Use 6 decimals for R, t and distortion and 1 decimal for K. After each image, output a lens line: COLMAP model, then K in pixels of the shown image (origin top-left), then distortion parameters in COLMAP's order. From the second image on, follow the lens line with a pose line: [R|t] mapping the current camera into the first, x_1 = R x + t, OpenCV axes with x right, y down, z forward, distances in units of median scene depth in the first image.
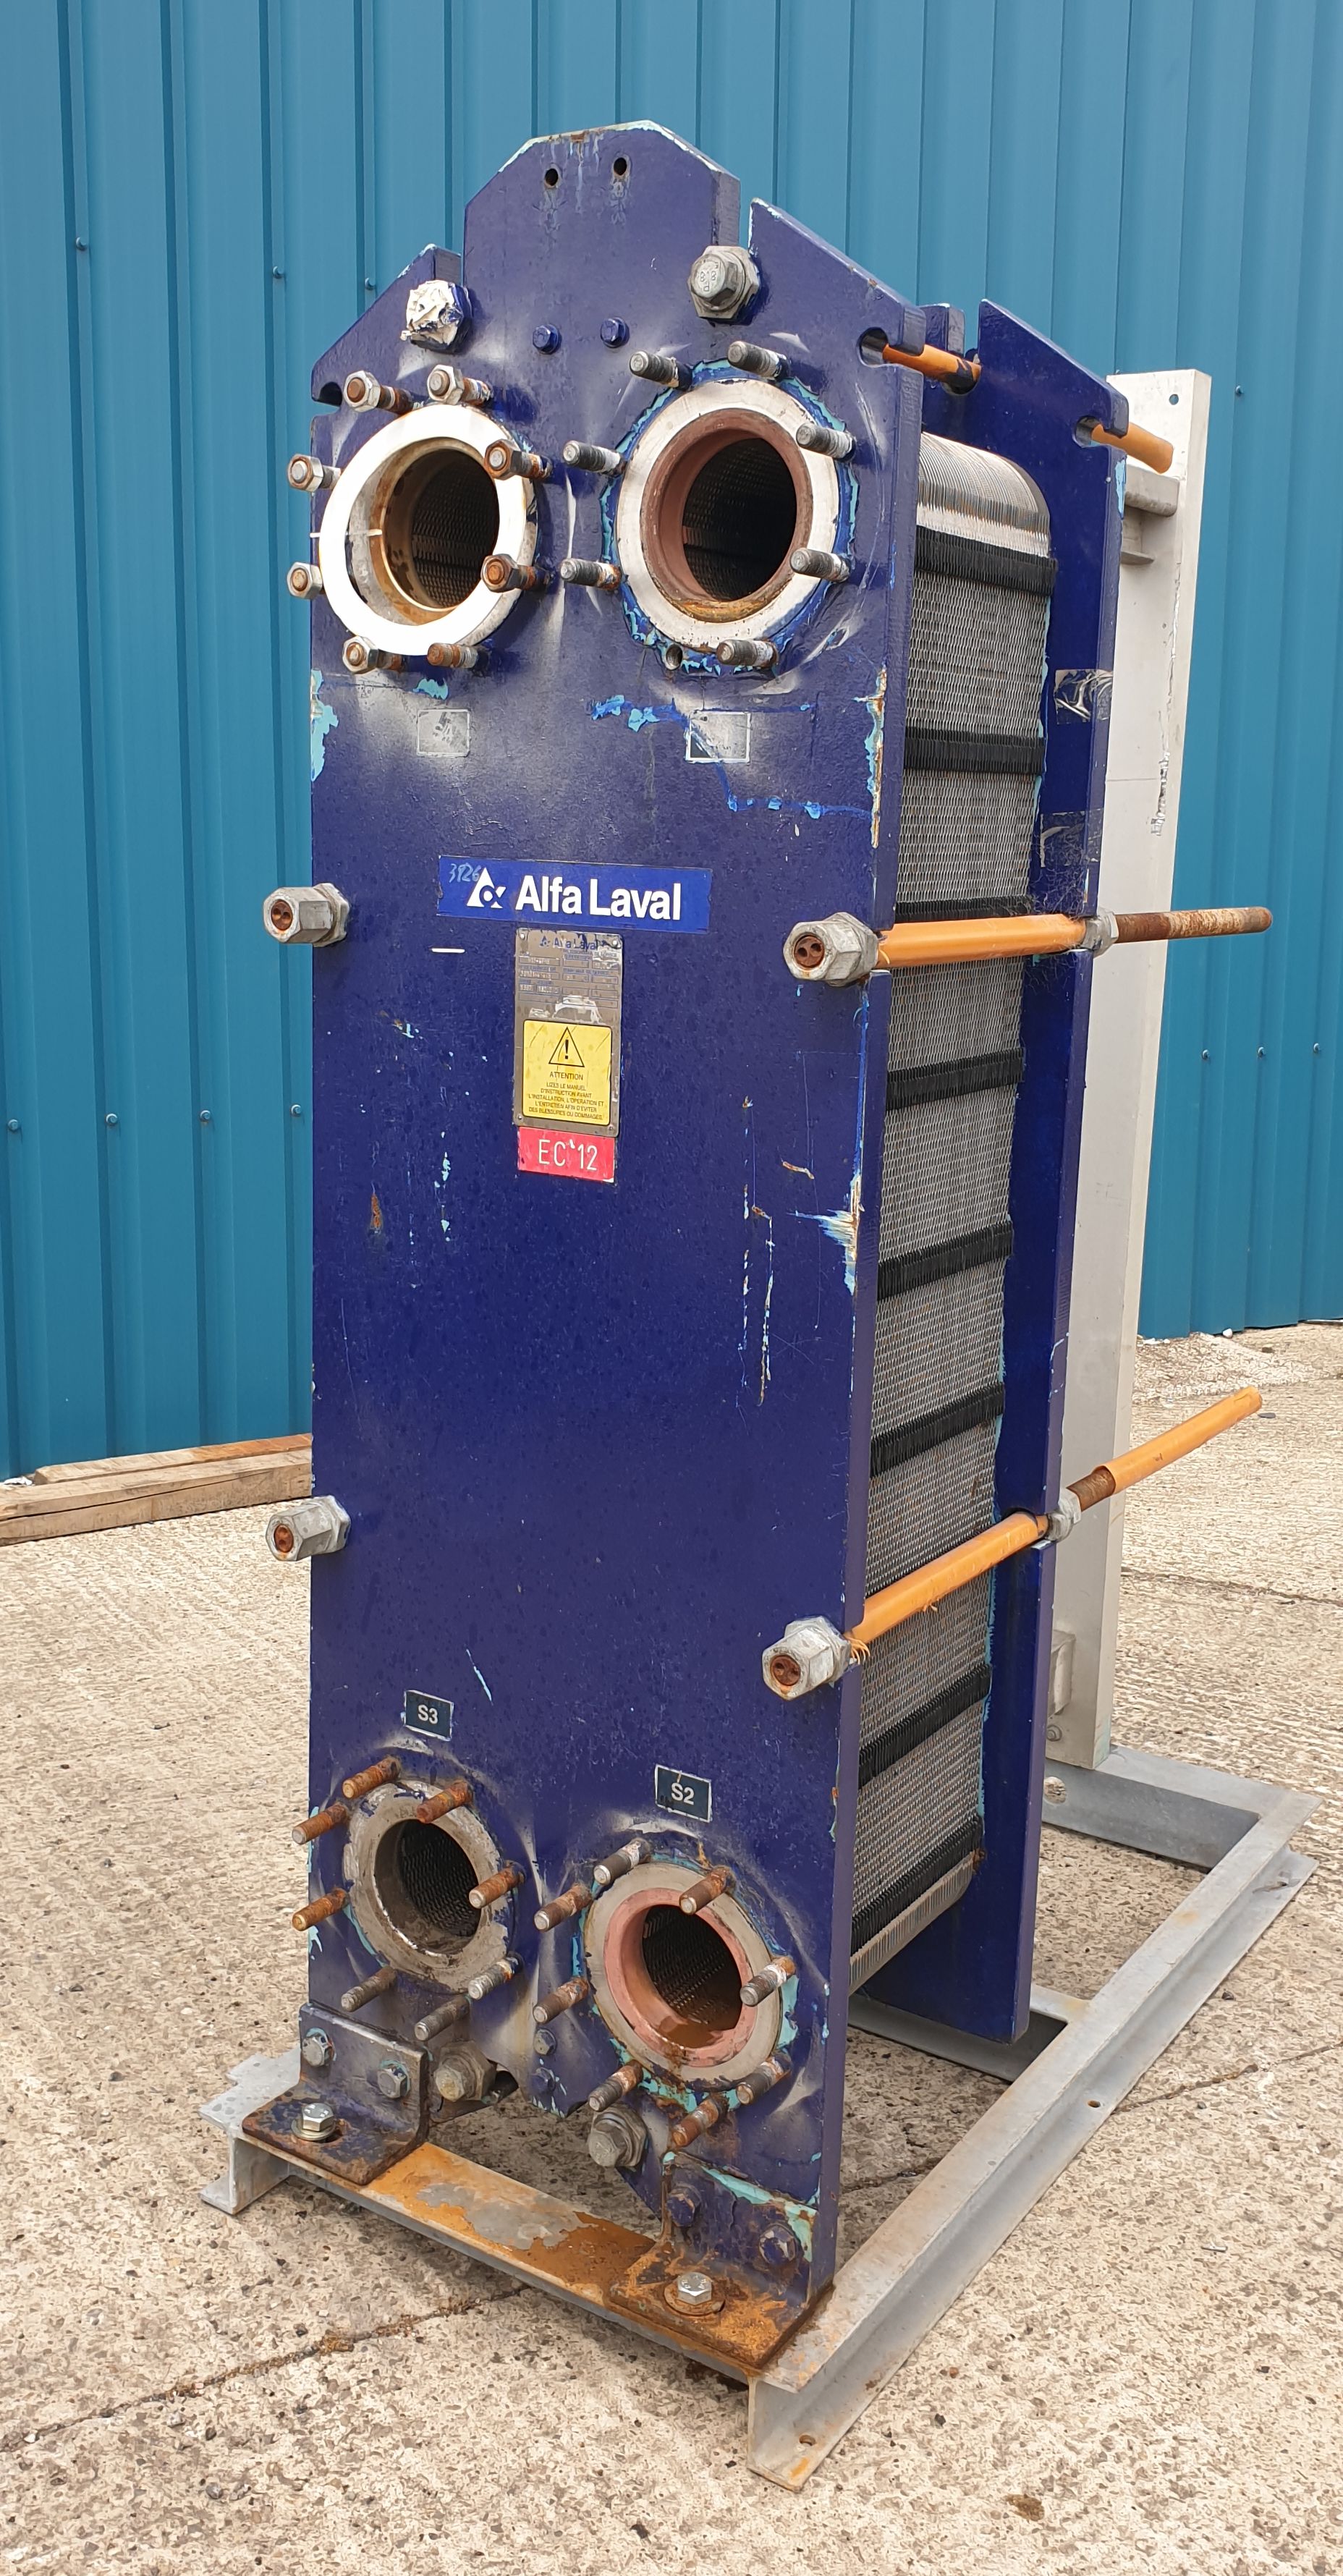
lens RADIAL K [[2204.9, 0, 605.3], [0, 2204.9, 1301.3], [0, 0, 1]] dist [0.016122, 0.005219]
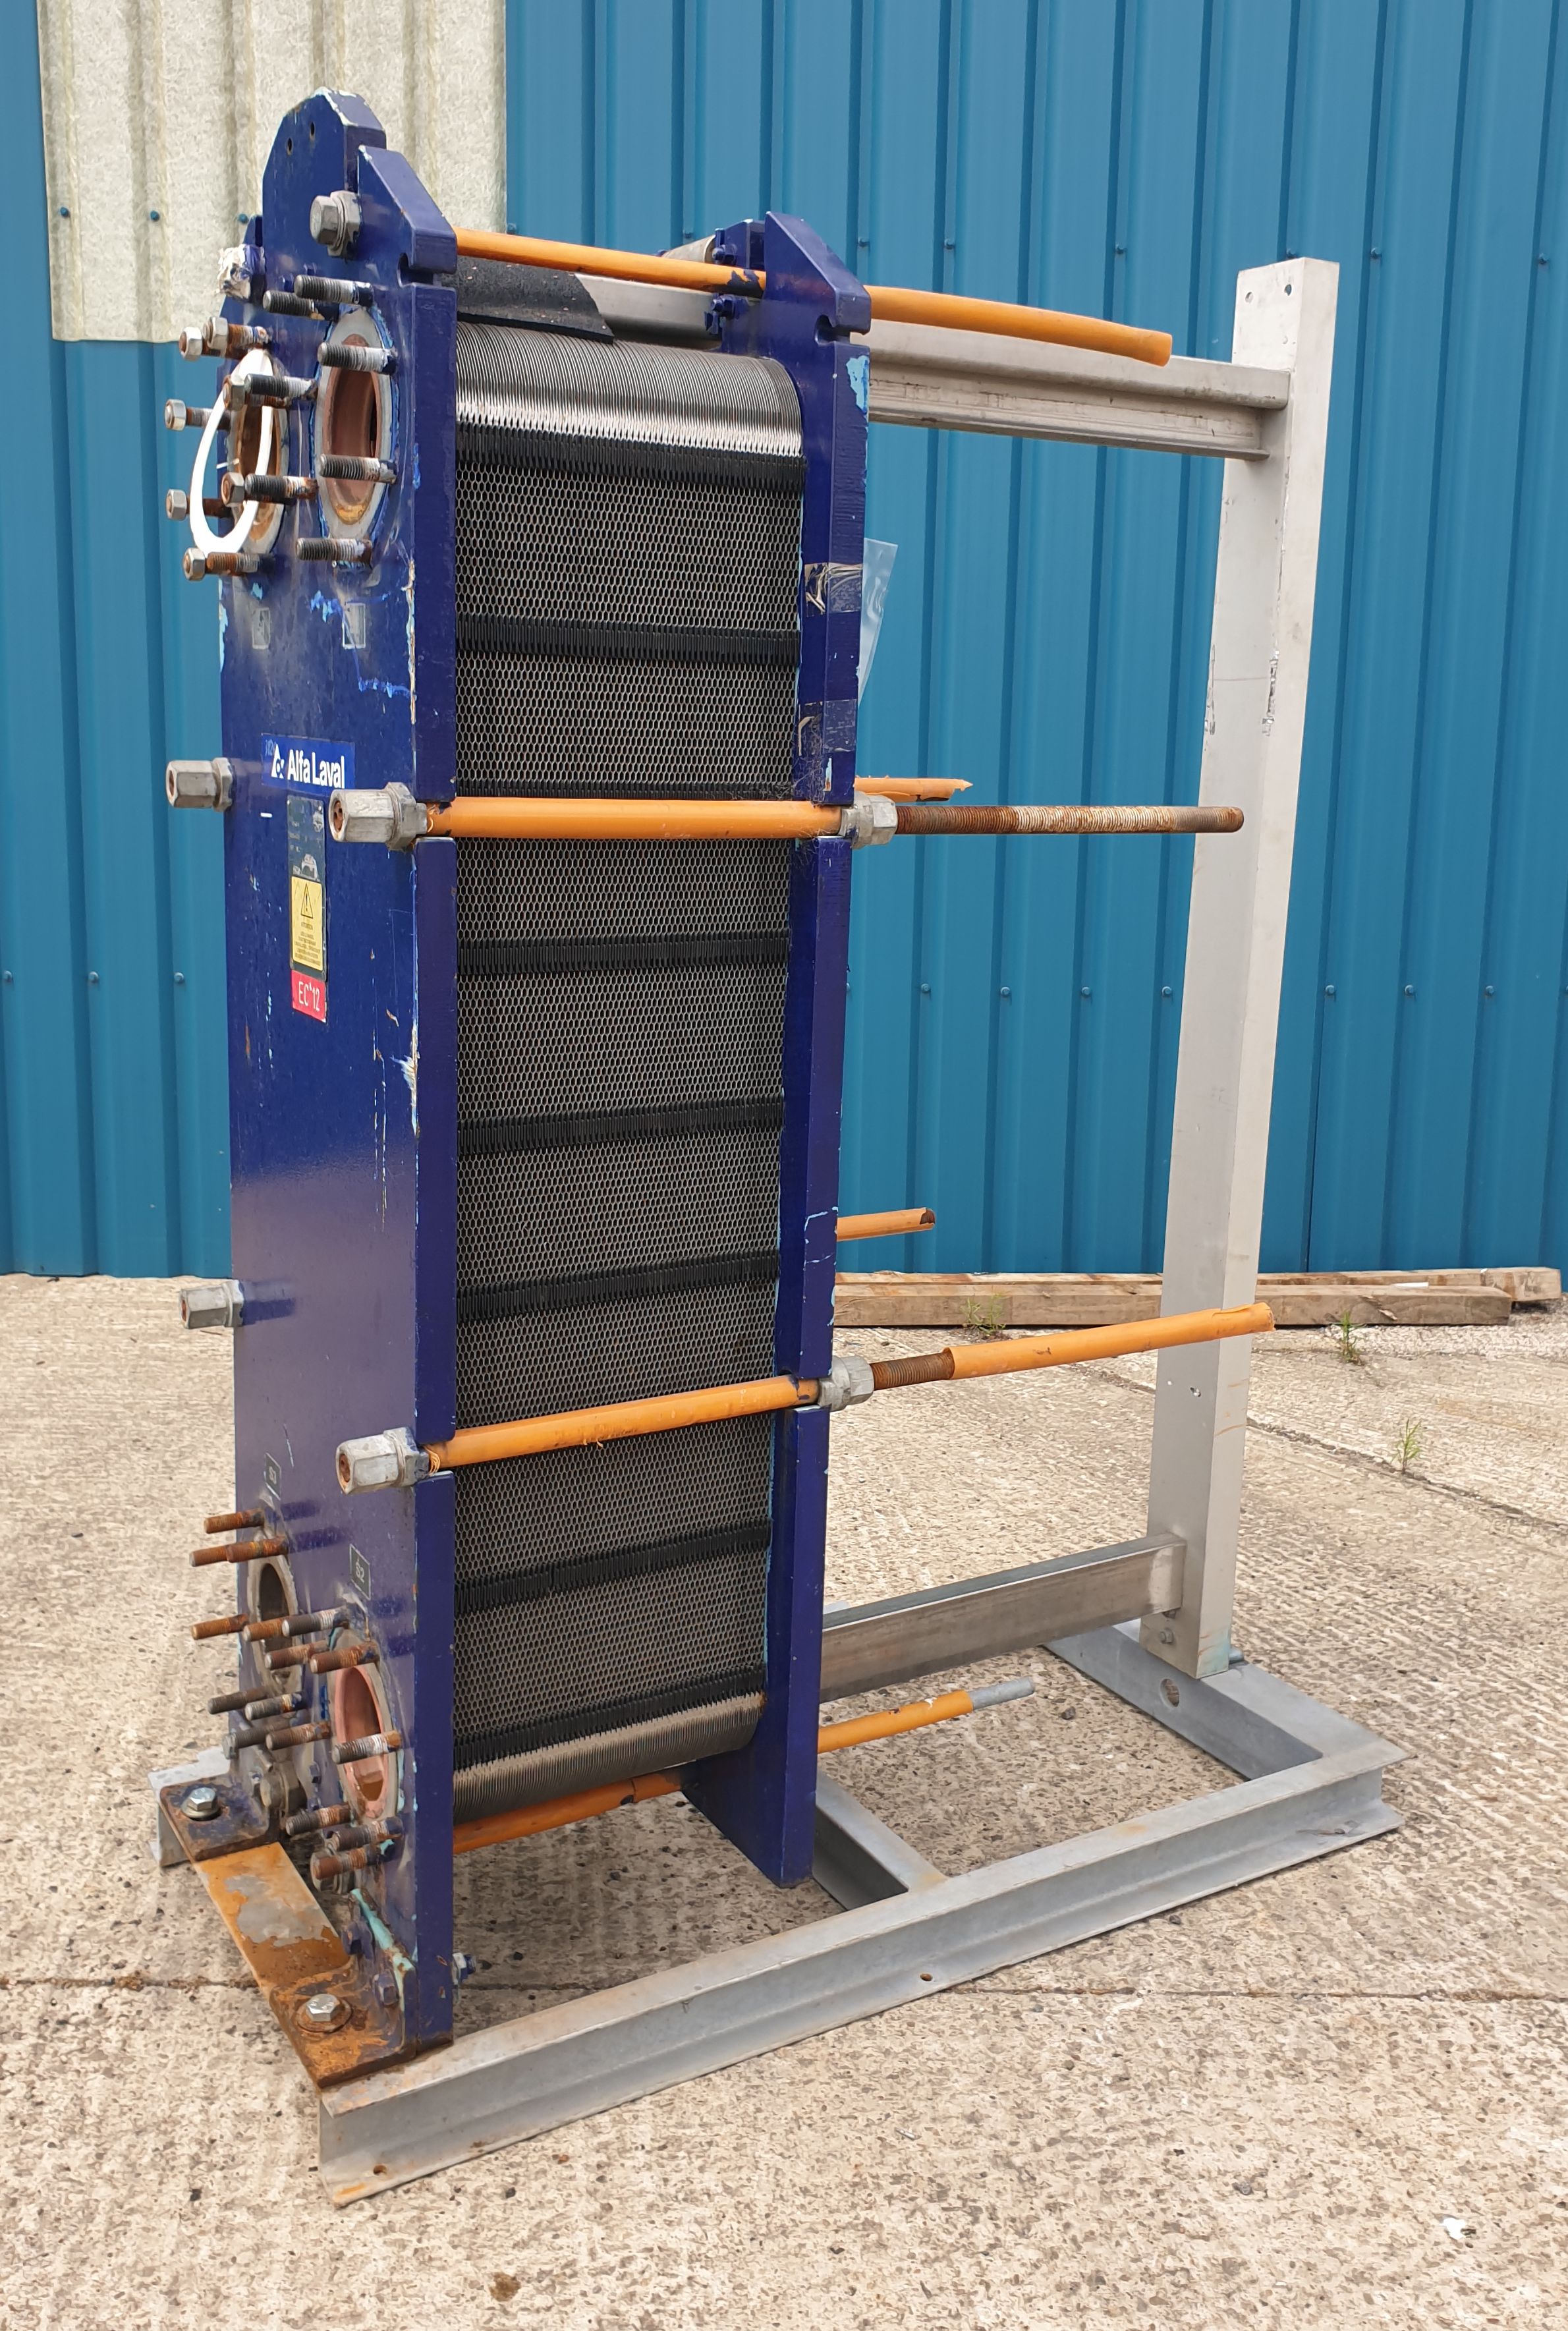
lens RADIAL K [[2010.5, 0, 786.4], [0, 2010.5, 1155.2], [0, 0, 1]] dist [0.013830, 0.010226]
pose [[0.907915, 0.098724, -0.407362, 0.618885], [-0.102735, 0.994635, 0.012078, -0.020879], [0.406369, 0.030885, 0.913187, 0.144323]]
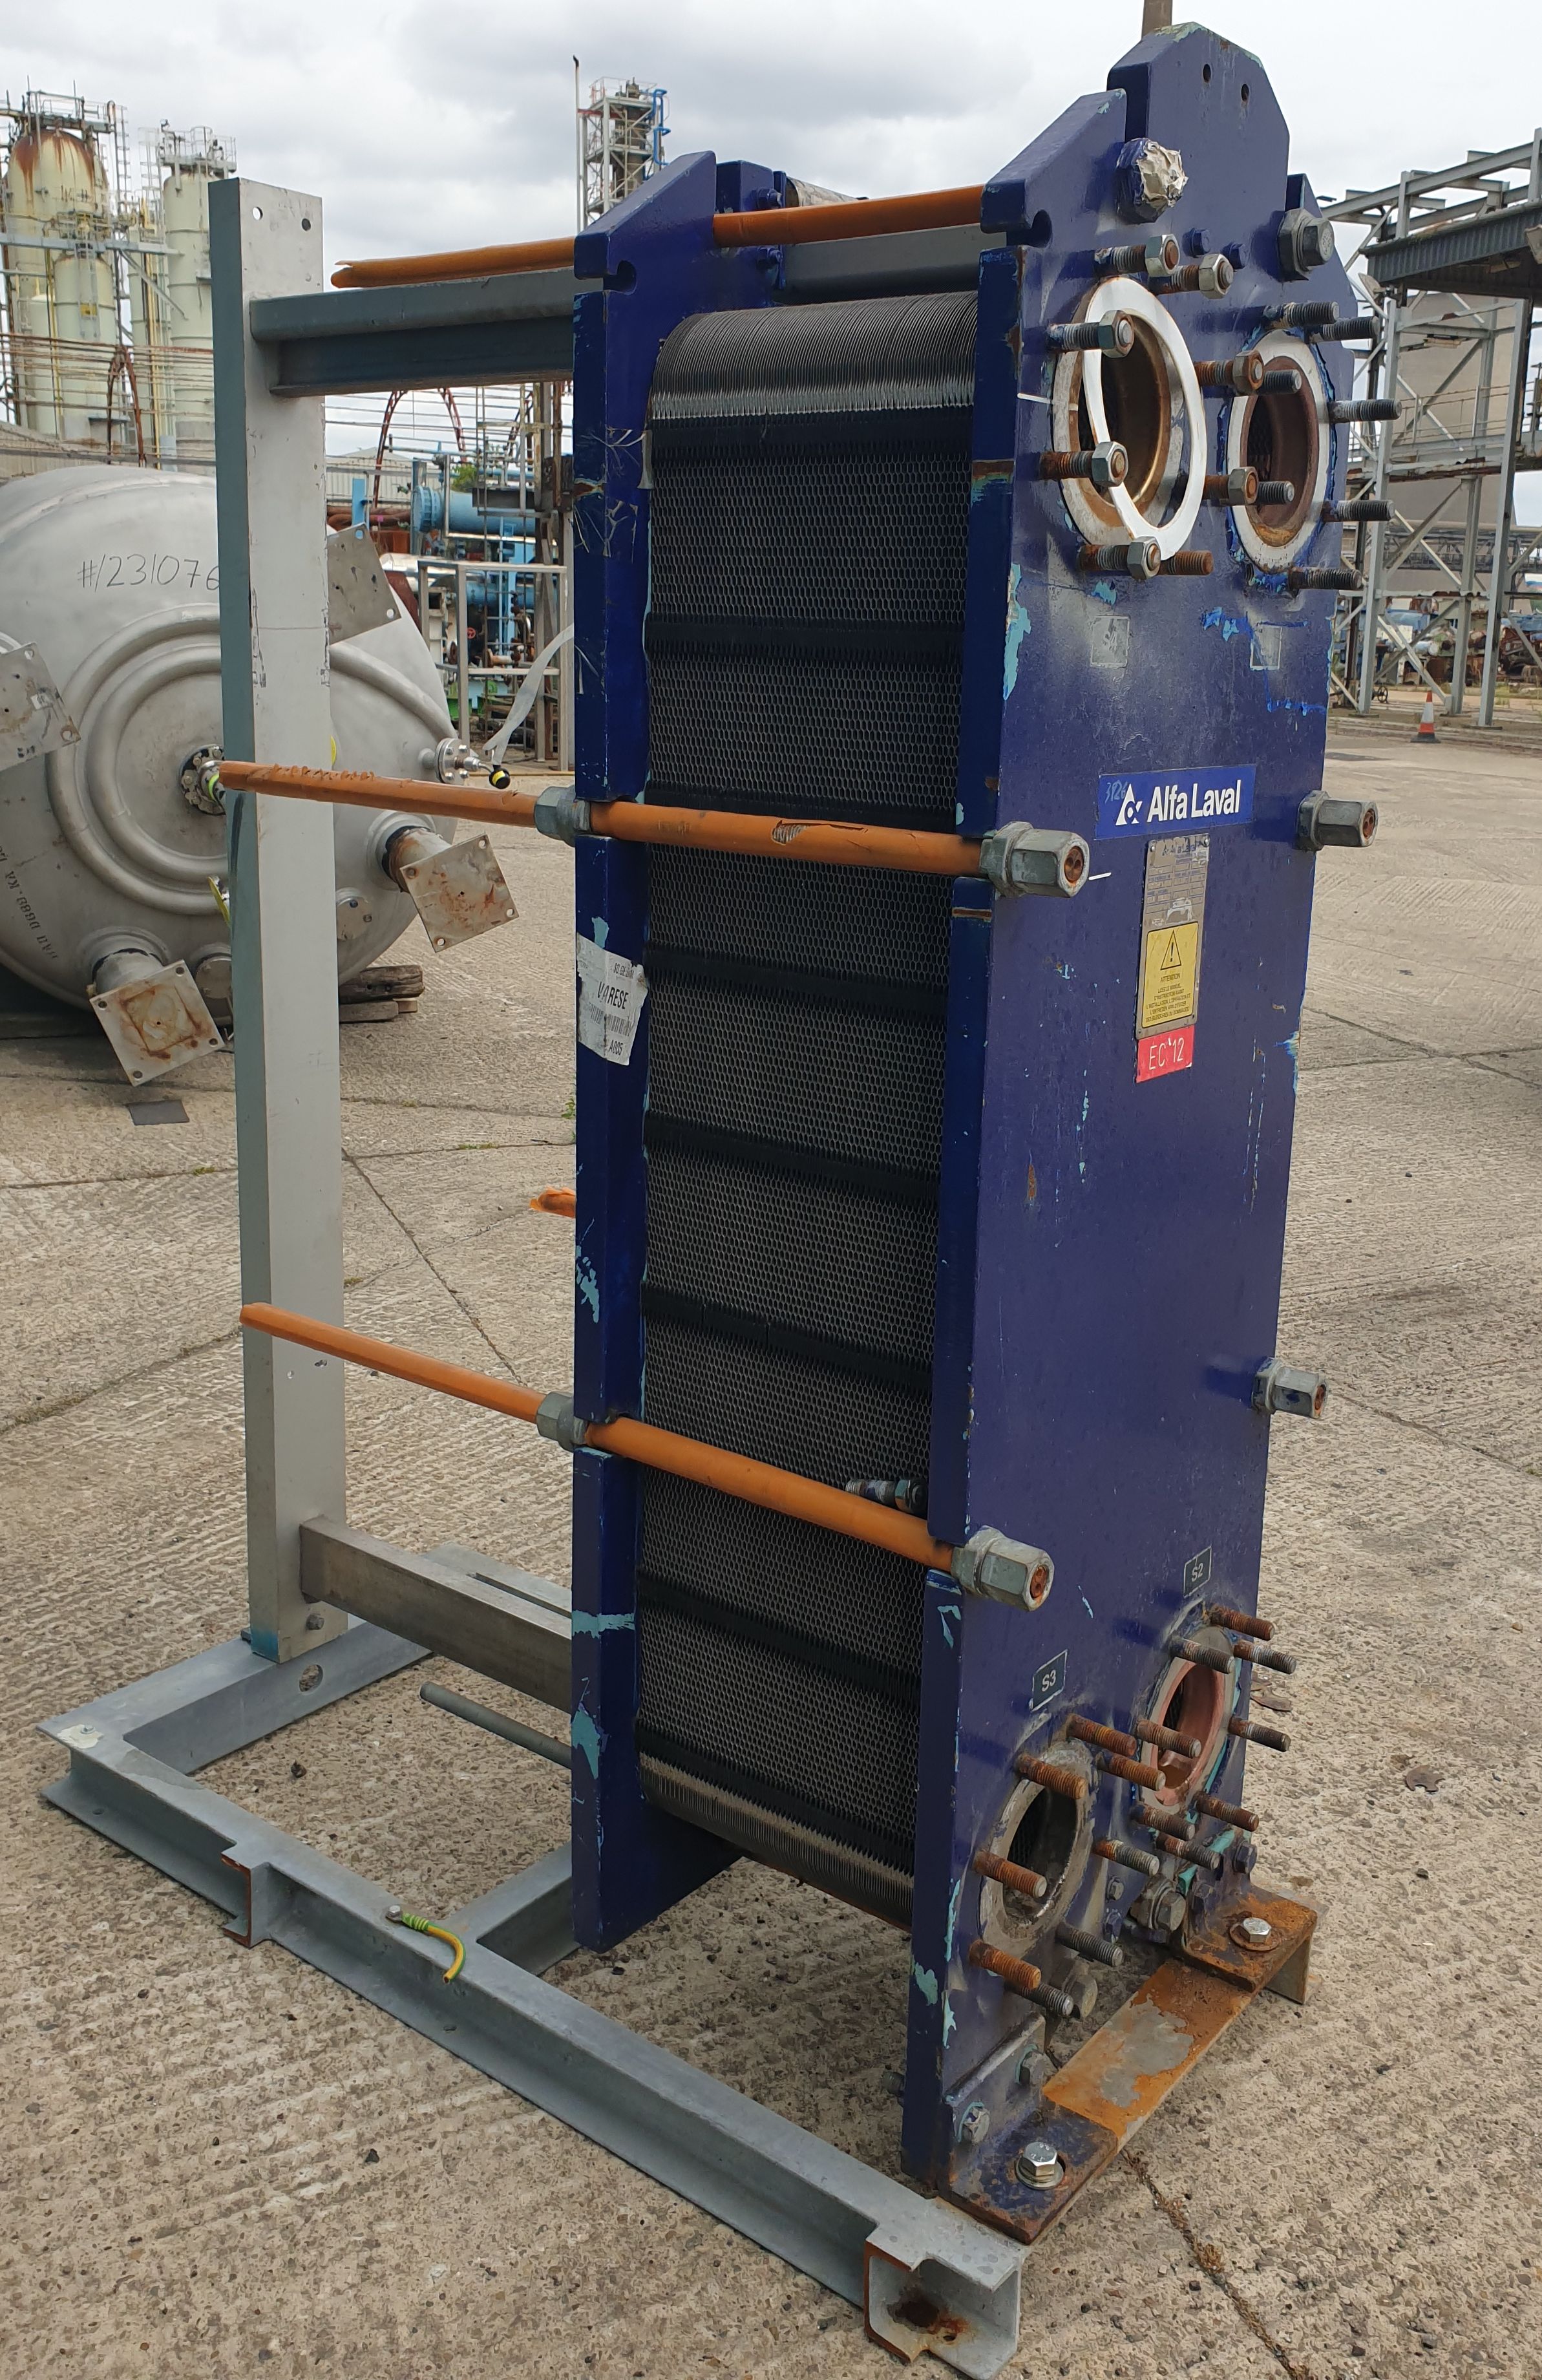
lens RADIAL K [[2073.2, 0, 771.0], [0, 2073.2, 1190.0], [0, 0, 1]] dist [0.007853, 0.025427]
pose [[0.063642, -0.283840, 0.956757, -0.939049], [0.197543, 0.943314, 0.266712, -0.290273], [-0.978226, 0.172027, 0.116105, 1.041148]]
